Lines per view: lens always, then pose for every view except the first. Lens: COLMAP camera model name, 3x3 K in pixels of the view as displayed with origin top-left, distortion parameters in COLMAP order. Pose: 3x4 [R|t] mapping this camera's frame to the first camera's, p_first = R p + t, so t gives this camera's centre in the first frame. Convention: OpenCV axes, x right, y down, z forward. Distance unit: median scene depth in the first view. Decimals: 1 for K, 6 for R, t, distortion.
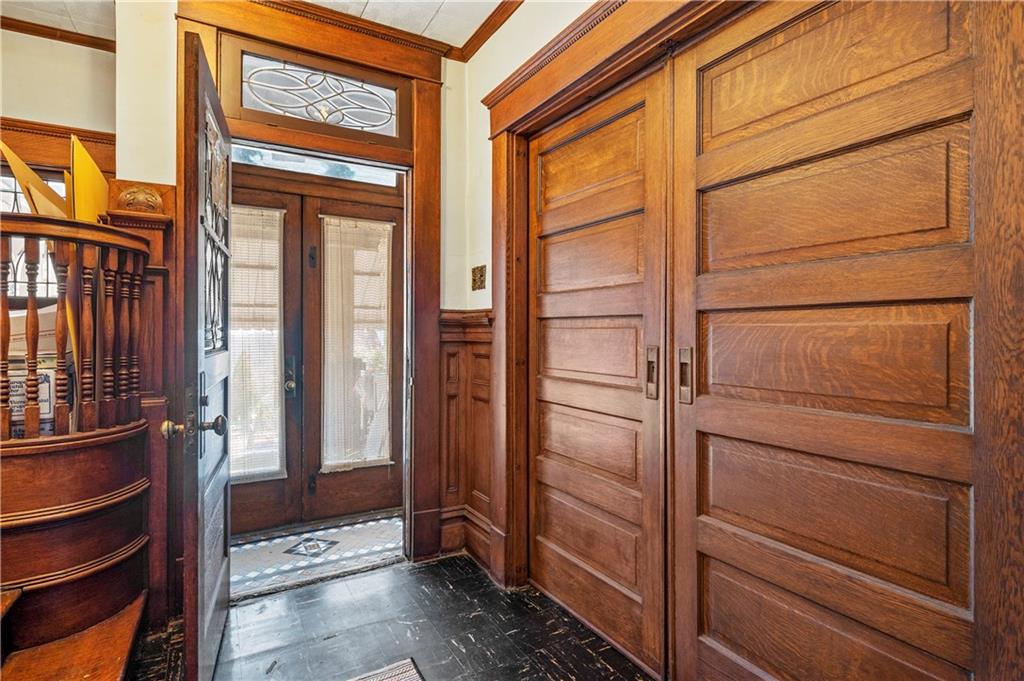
lens RADIAL K [[522.5, 0, 513.0], [0, 522.5, 331.5], [0, 0, 1]] dist [-0.003736, -0.000619]
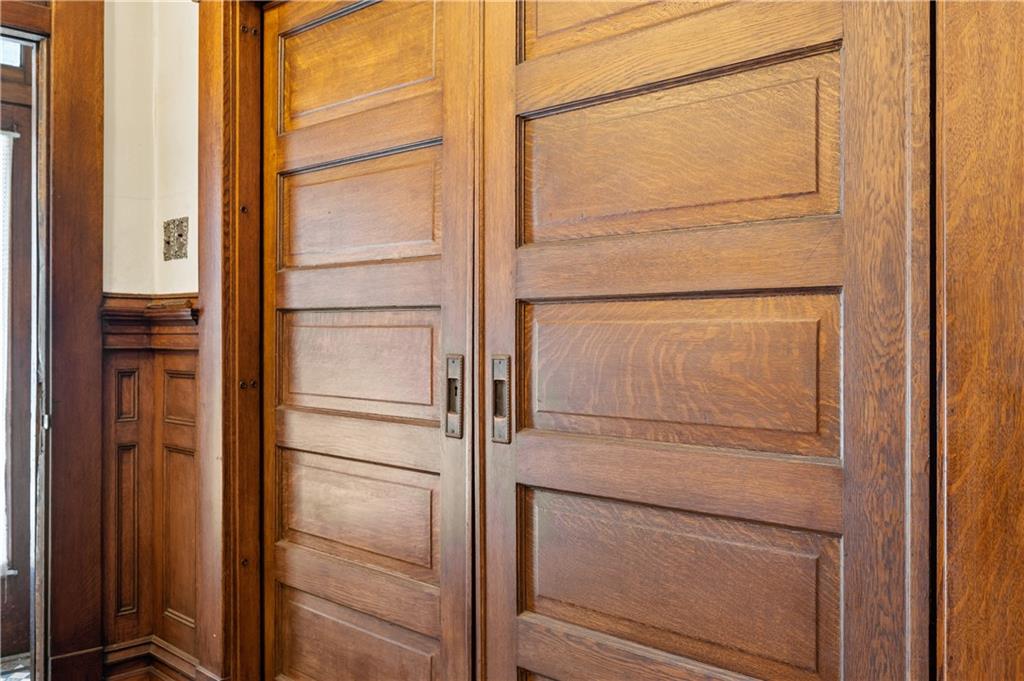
lens RADIAL K [[881.5, 0, 509.9], [0, 881.5, 334.9], [0, 0, 1]] dist [-0.006349, -0.009555]
pose [[0.961752, -0.000236, 0.273923, 0.035879], [-0.000452, 0.999997, 0.002447, 0.000792], [-0.273923, -0.002477, 0.961748, -0.050721]]
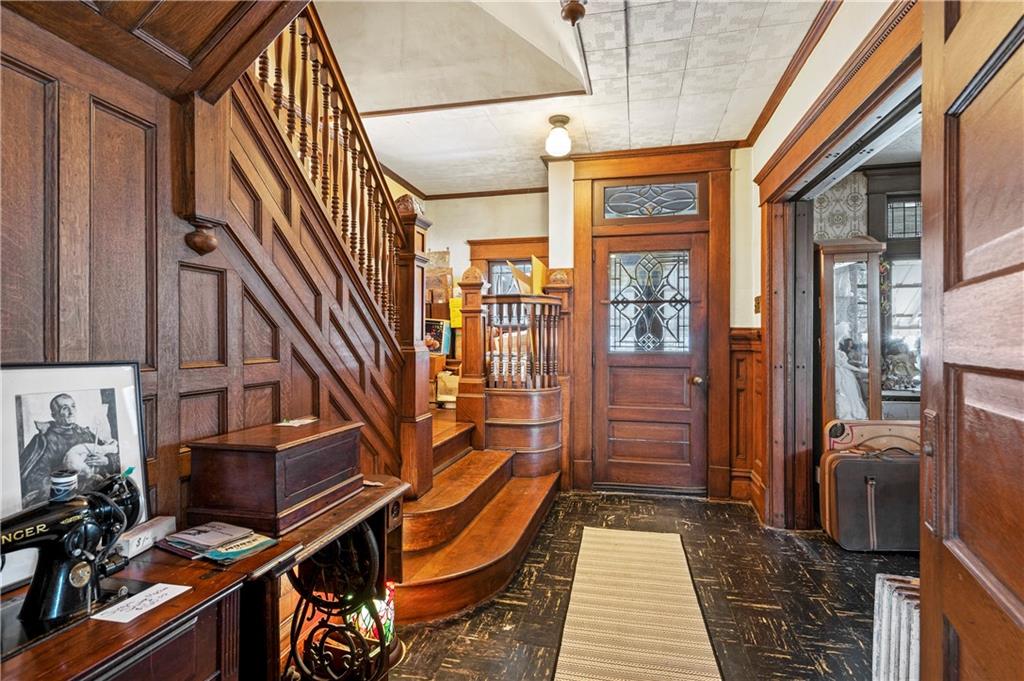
lens RADIAL K [[504.3, 0, 513.2], [0, 504.3, 338.8], [0, 0, 1]] dist [0.000196, 0.000002]
pose [[0.726598, 0.000076, -0.687063, 0.601057], [0.001999, 0.999996, 0.002224, -0.026452], [0.687060, -0.002989, 0.726594, -0.648110]]
